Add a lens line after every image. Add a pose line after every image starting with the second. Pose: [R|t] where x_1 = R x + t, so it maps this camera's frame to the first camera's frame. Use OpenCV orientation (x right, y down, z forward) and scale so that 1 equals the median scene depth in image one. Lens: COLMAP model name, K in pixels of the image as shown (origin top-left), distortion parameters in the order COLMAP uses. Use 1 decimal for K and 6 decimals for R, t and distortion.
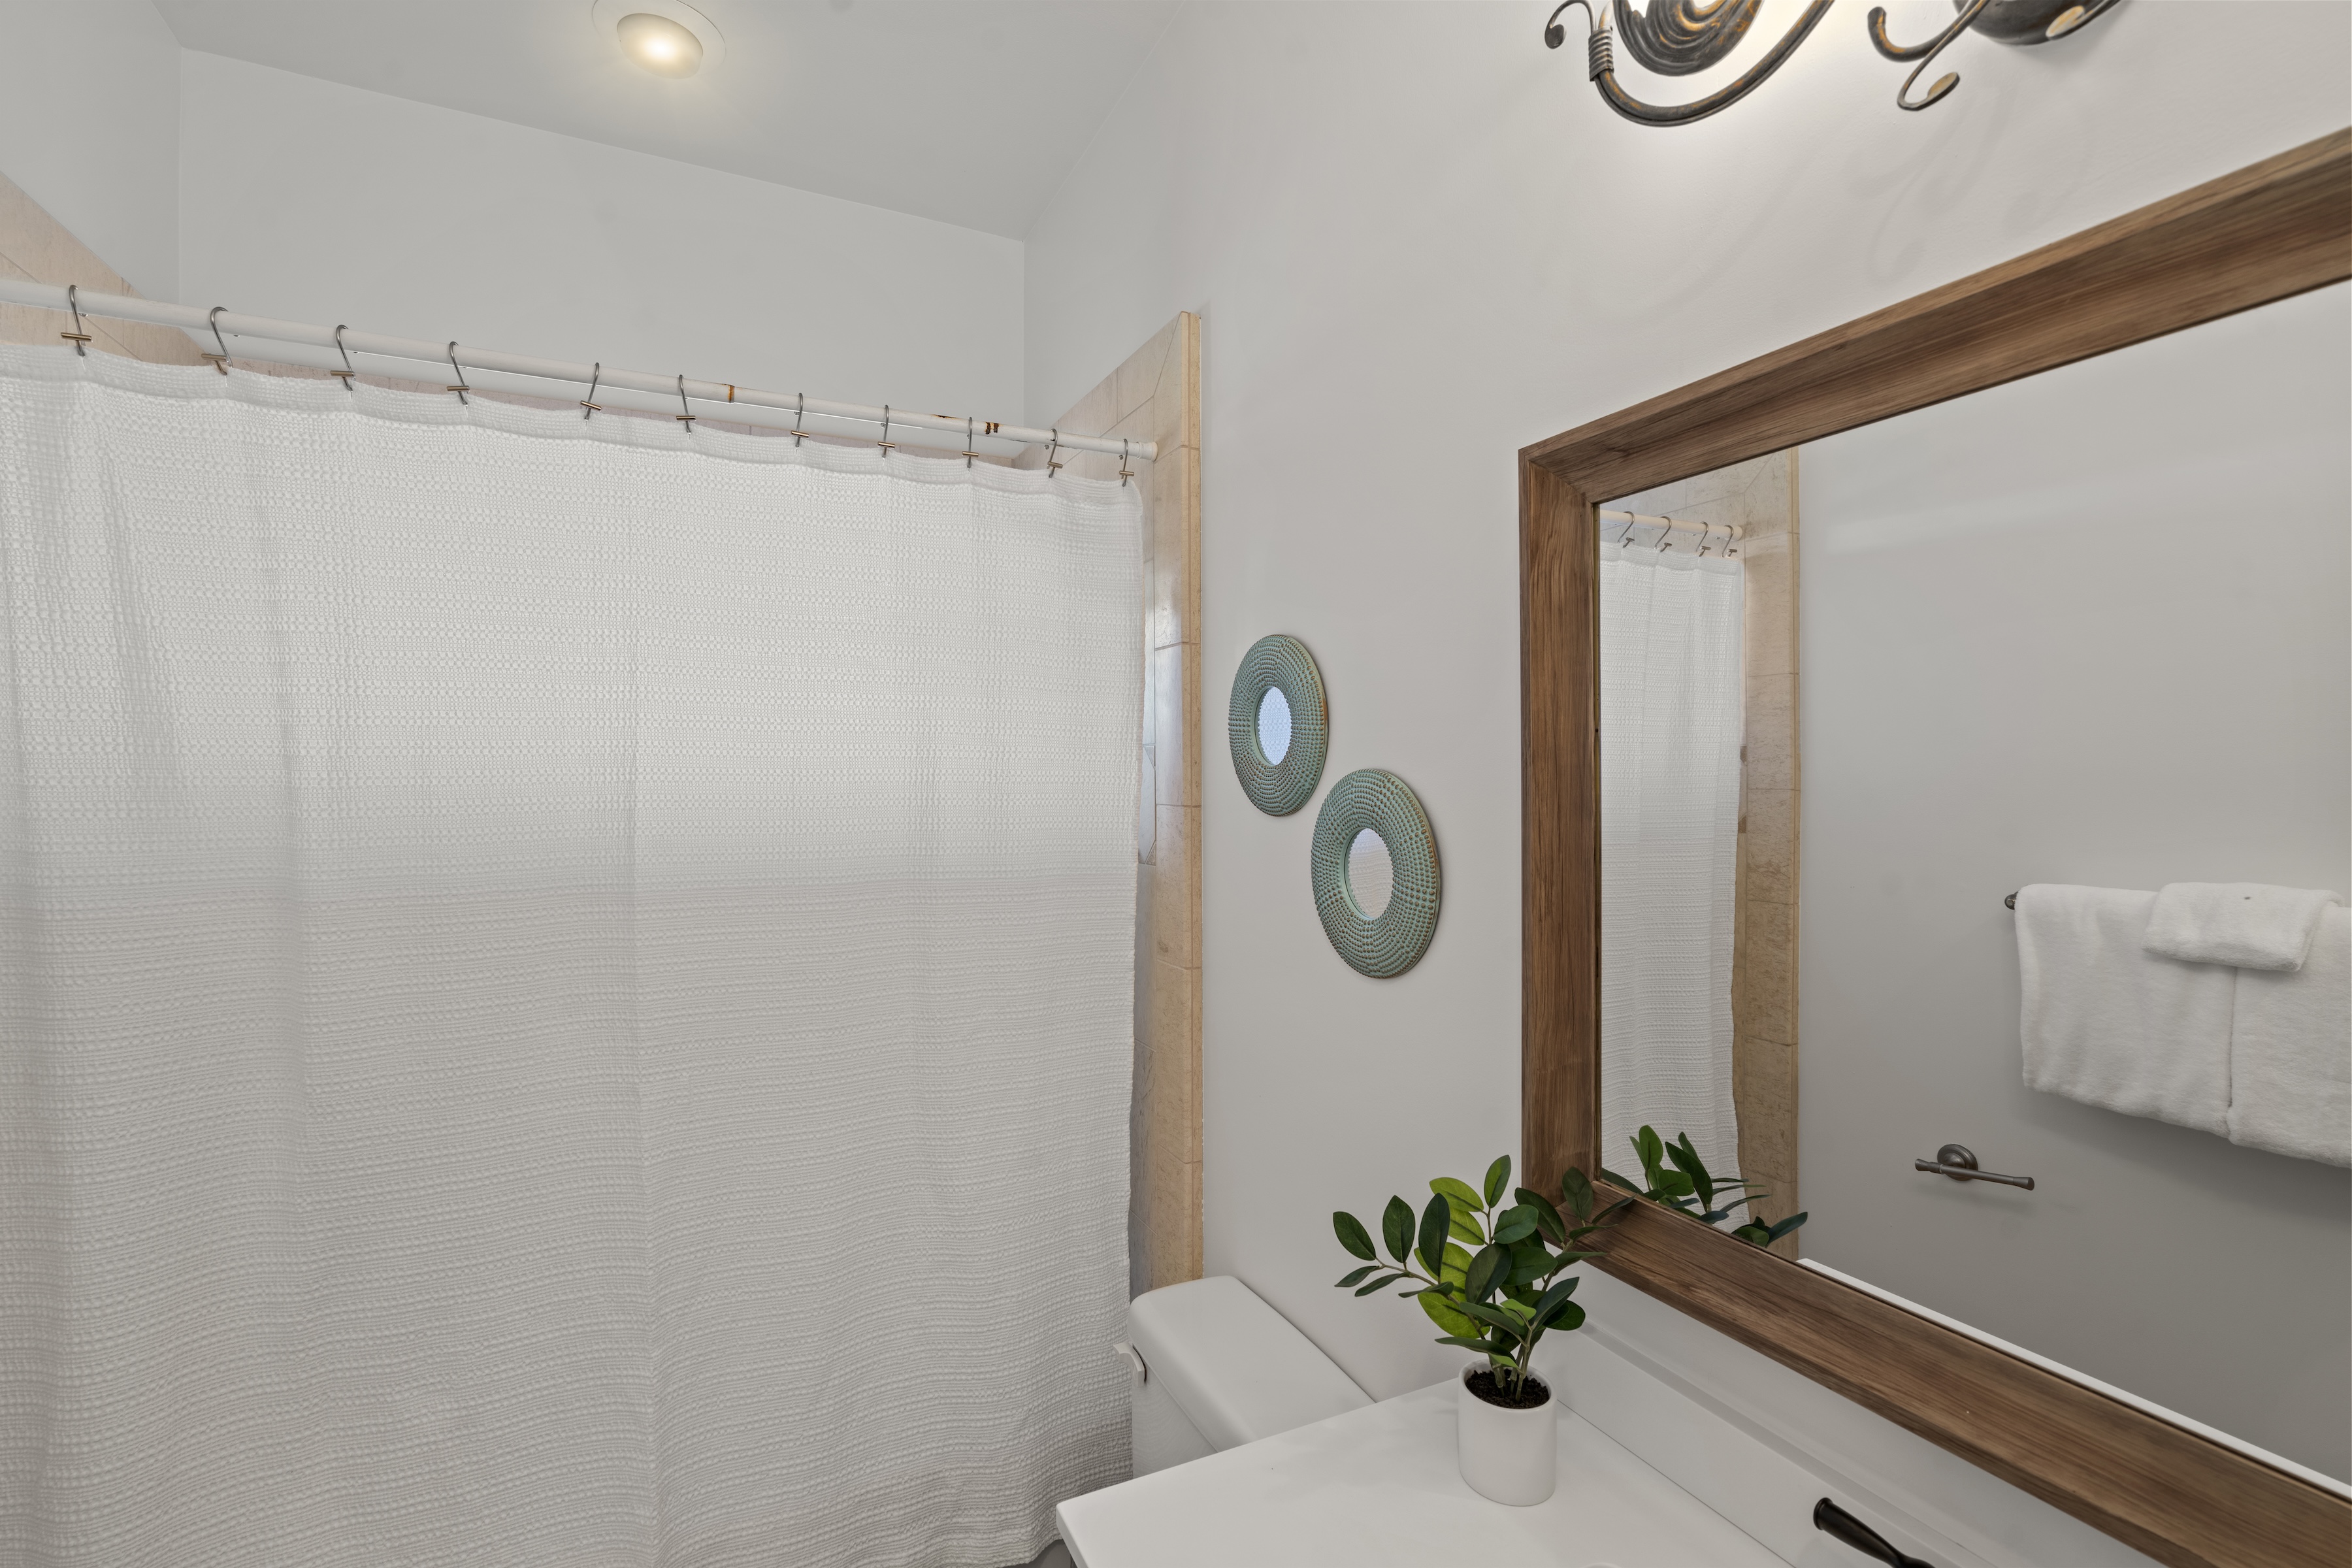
lens RADIAL K [[1051.9, 0, 1174.5], [0, 1051.9, 780.7], [0, 0, 1]] dist [-0.002987, 0.000480]
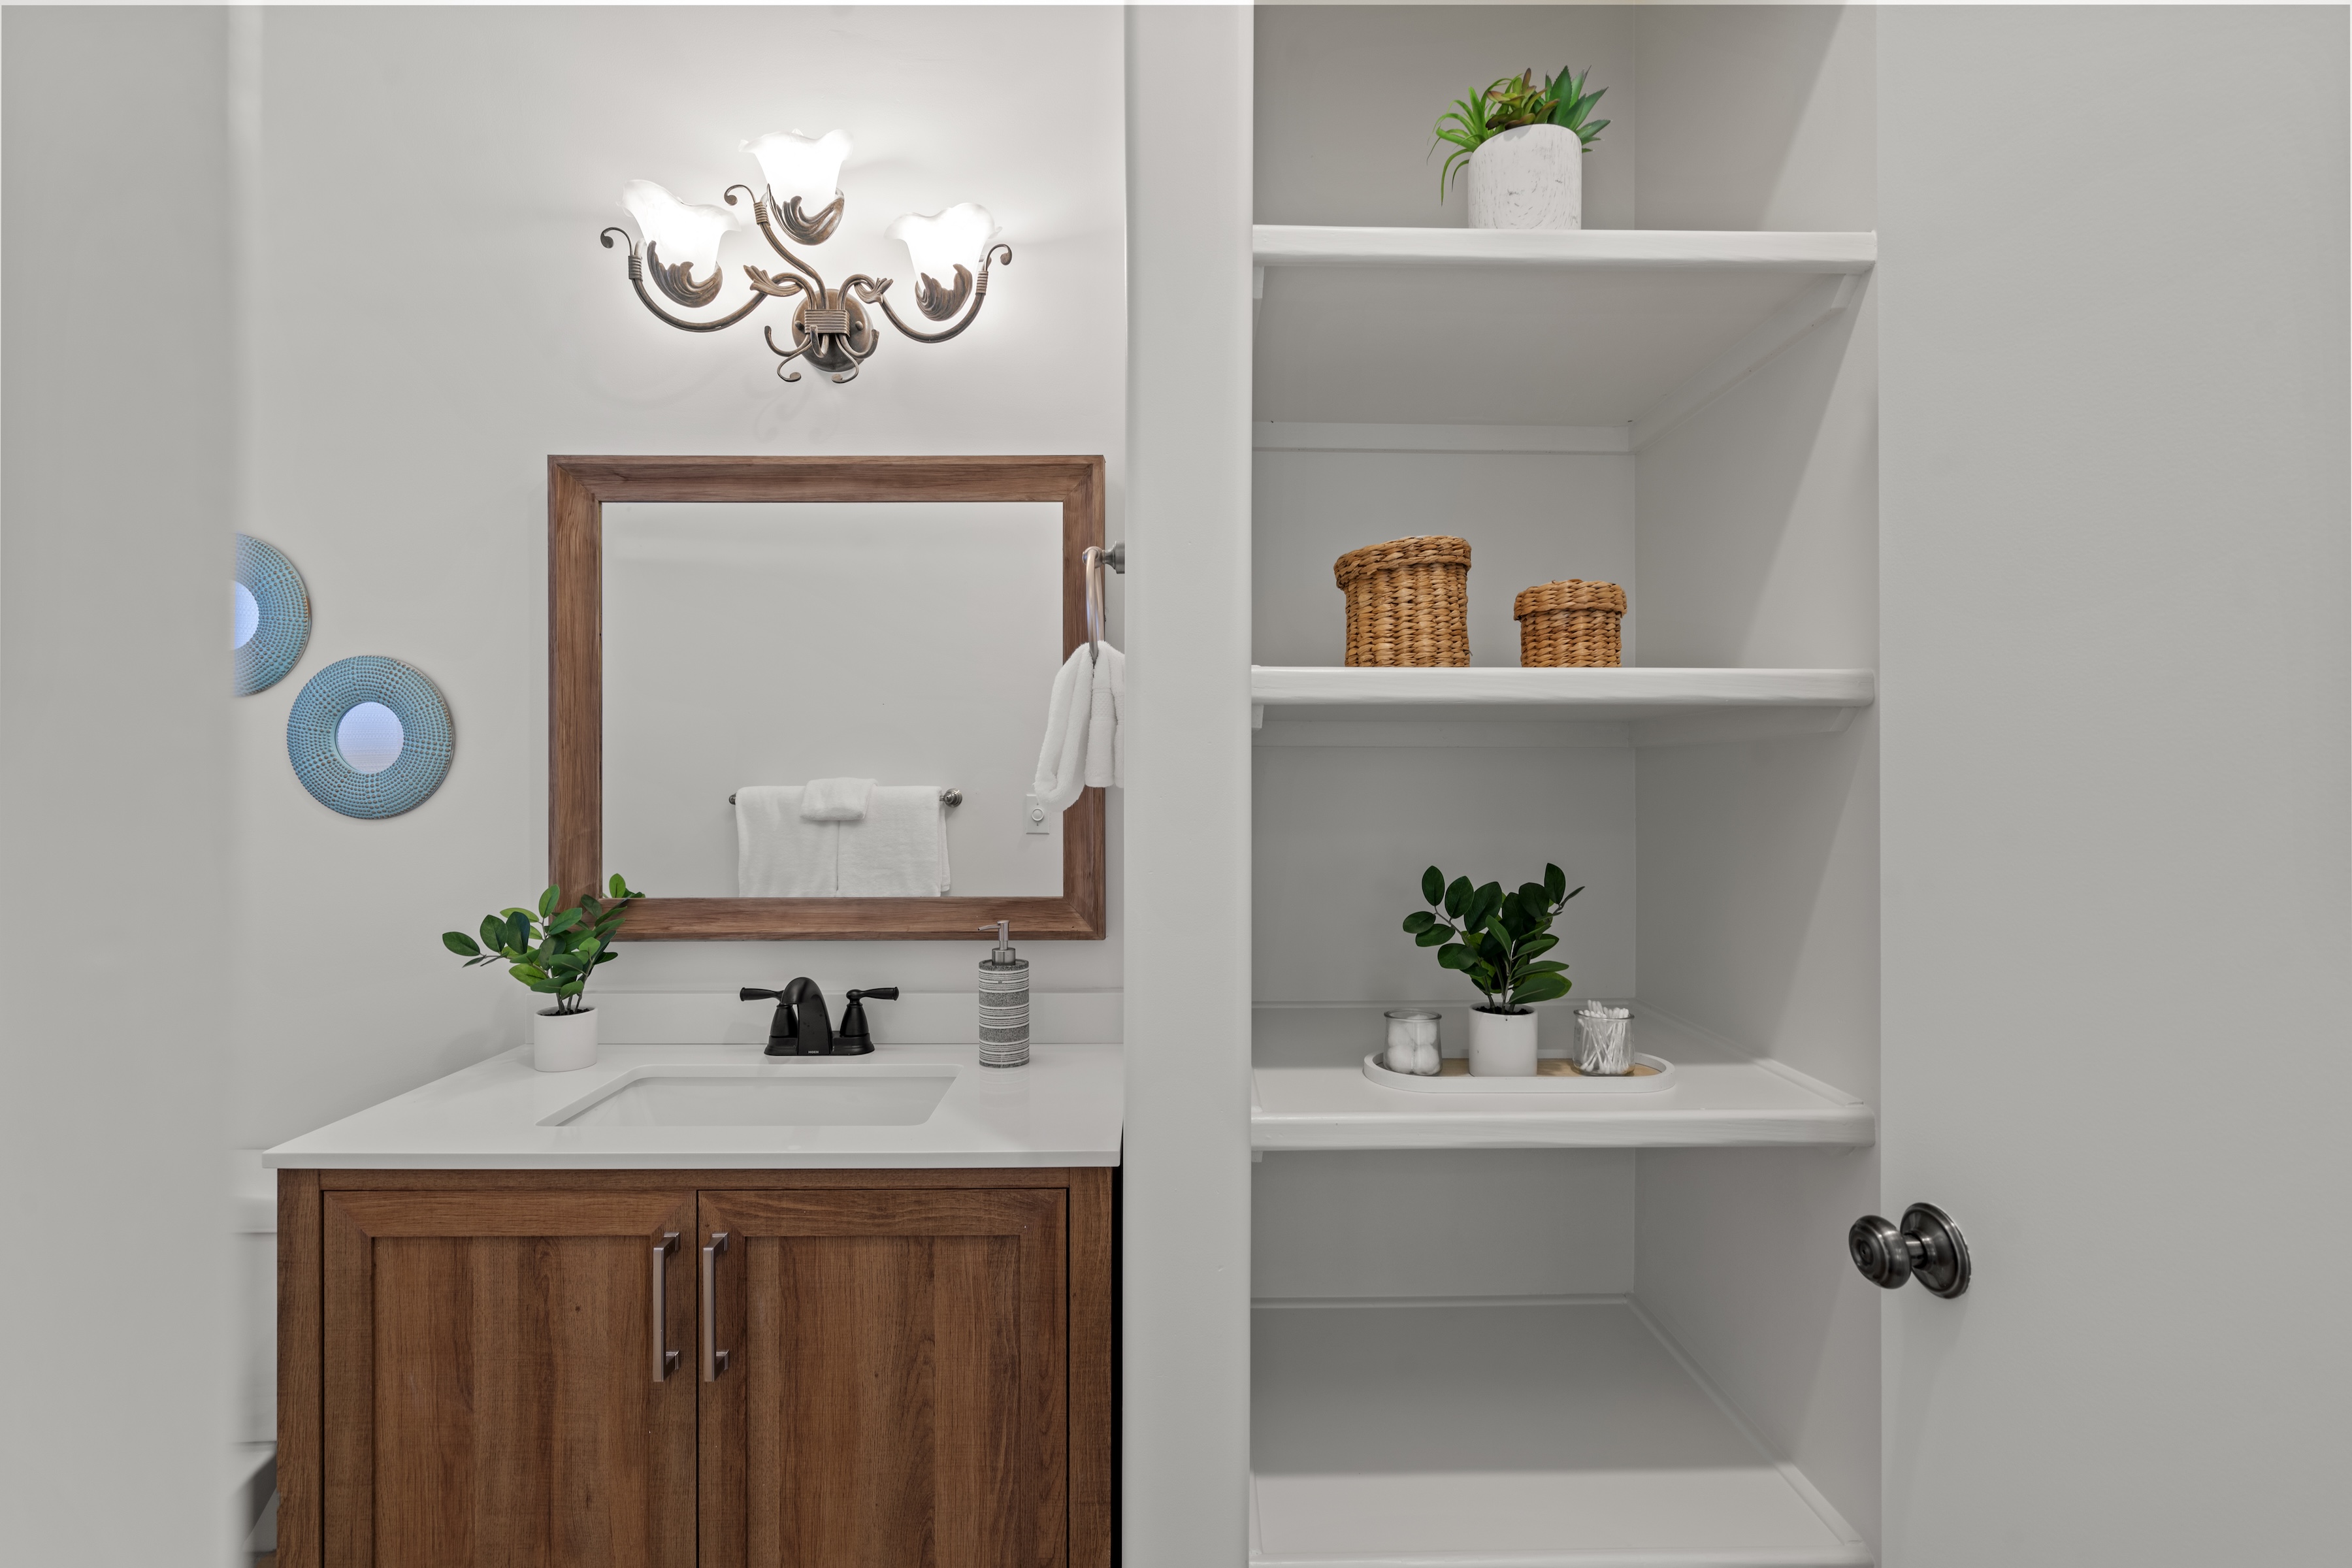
lens RADIAL K [[1051.9, 0, 1174.5], [0, 1051.9, 780.7], [0, 0, 1]] dist [-0.002987, 0.000480]
pose [[0.416552, 0.006389, 0.909089, -0.737492], [0.001212, 0.999971, -0.007583, 0.197724], [-0.909111, 0.004260, 0.416532, -0.539479]]
